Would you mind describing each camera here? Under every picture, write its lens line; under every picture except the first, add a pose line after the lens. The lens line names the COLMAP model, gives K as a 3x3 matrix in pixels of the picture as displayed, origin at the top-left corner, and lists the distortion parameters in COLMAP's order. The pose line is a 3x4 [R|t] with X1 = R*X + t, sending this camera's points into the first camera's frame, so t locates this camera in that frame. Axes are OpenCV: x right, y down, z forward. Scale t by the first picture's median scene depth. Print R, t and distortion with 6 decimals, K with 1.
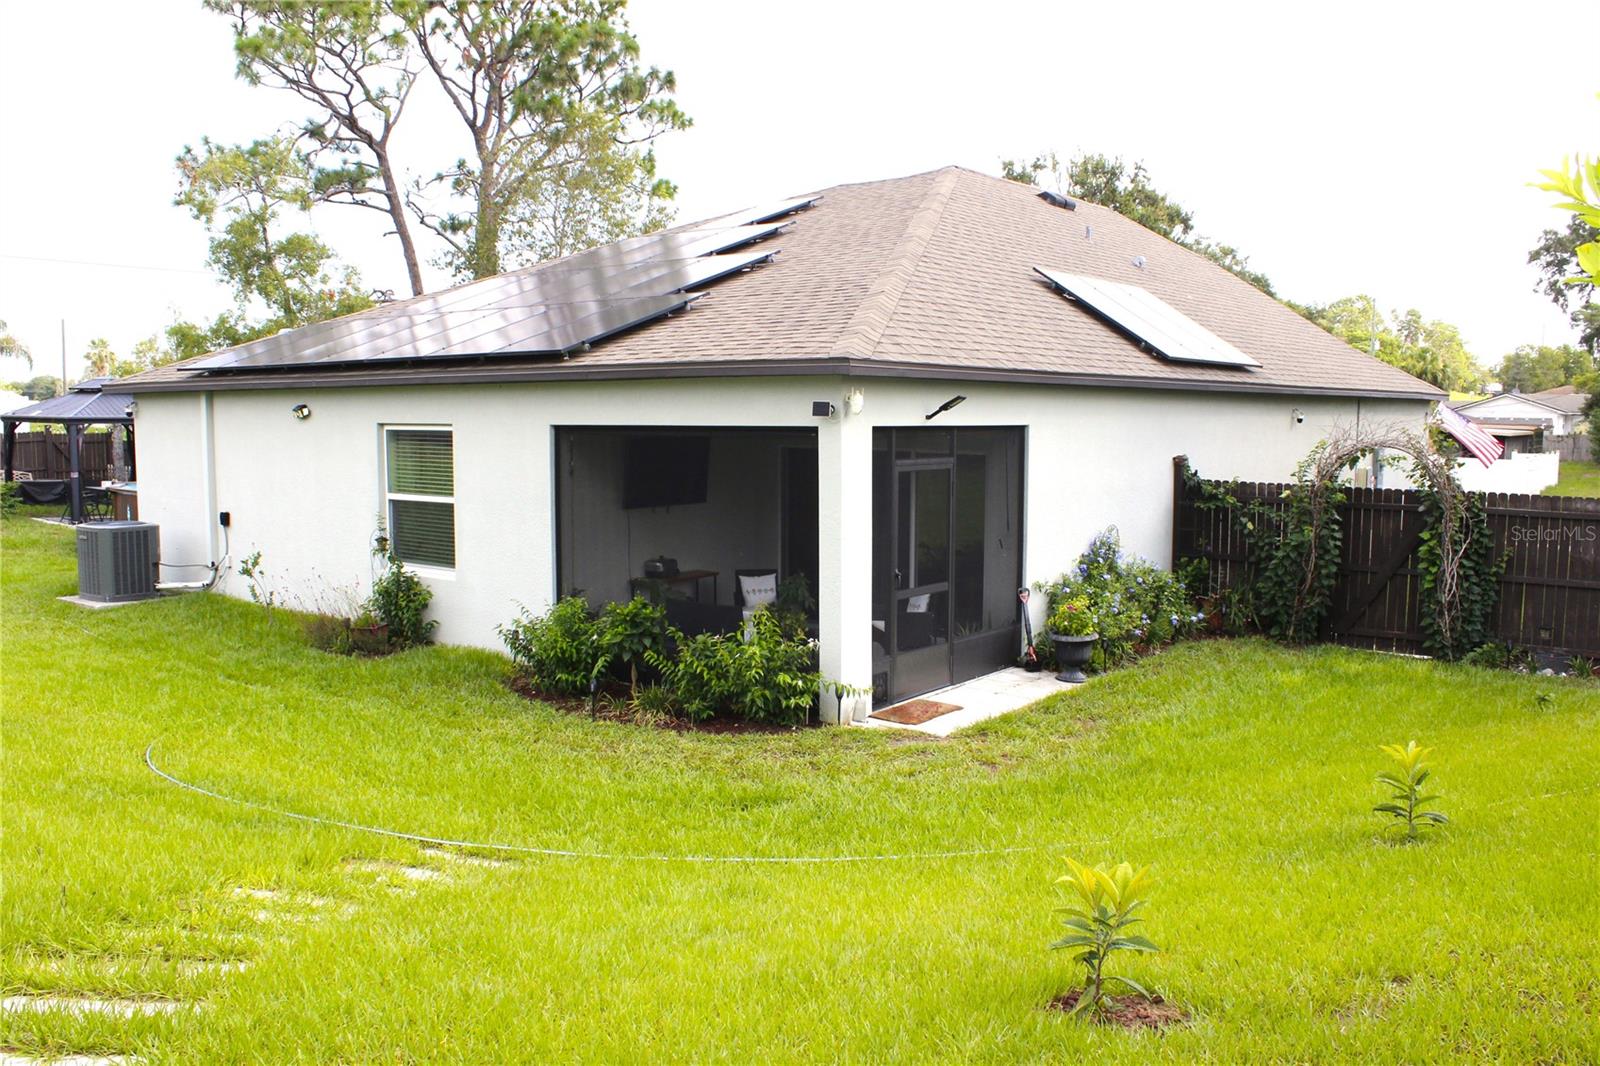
lens RADIAL K [[1331.5, 0, 796.2], [0, 1331.5, 553.0], [0, 0, 1]] dist [-0.164050, 0.150611]
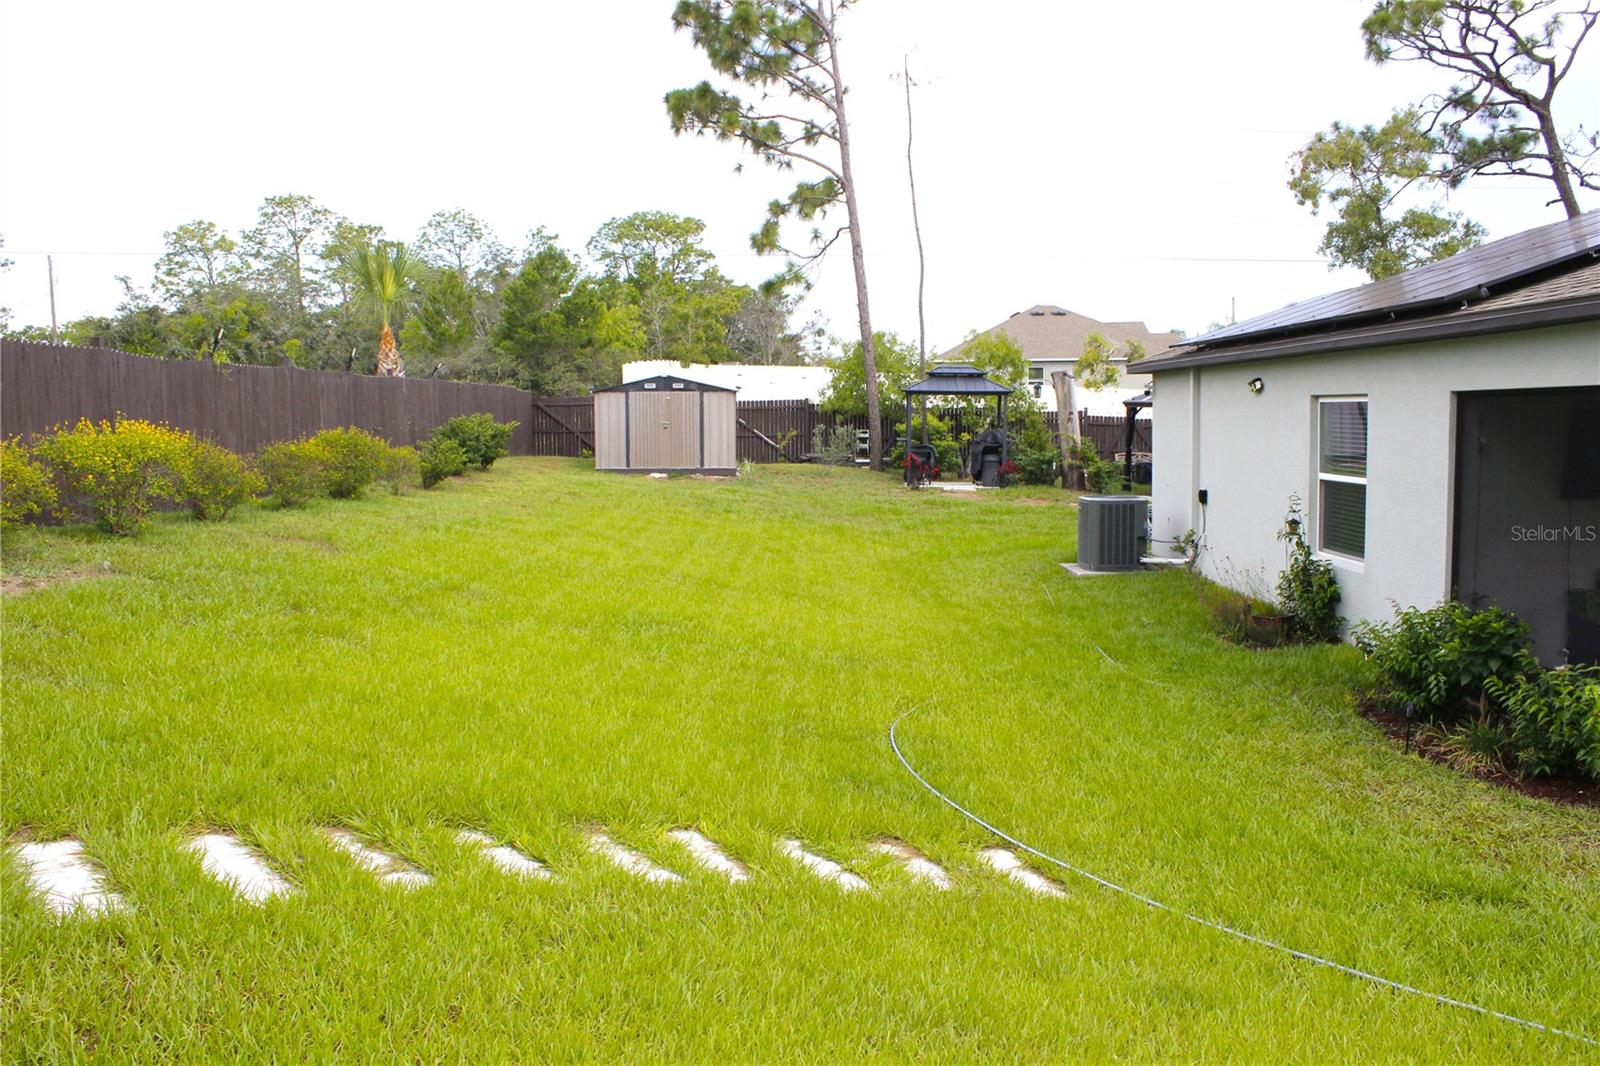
lens RADIAL K [[1312.5, 0, 792.0], [0, 1312.5, 546.0], [0, 0, 1]] dist [-0.159690, 0.136359]
pose [[0.628341, 0.065882, -0.775143, 0.123950], [-0.066310, 0.997317, 0.031013, 0.001274], [0.775107, 0.031913, 0.631024, 0.134632]]
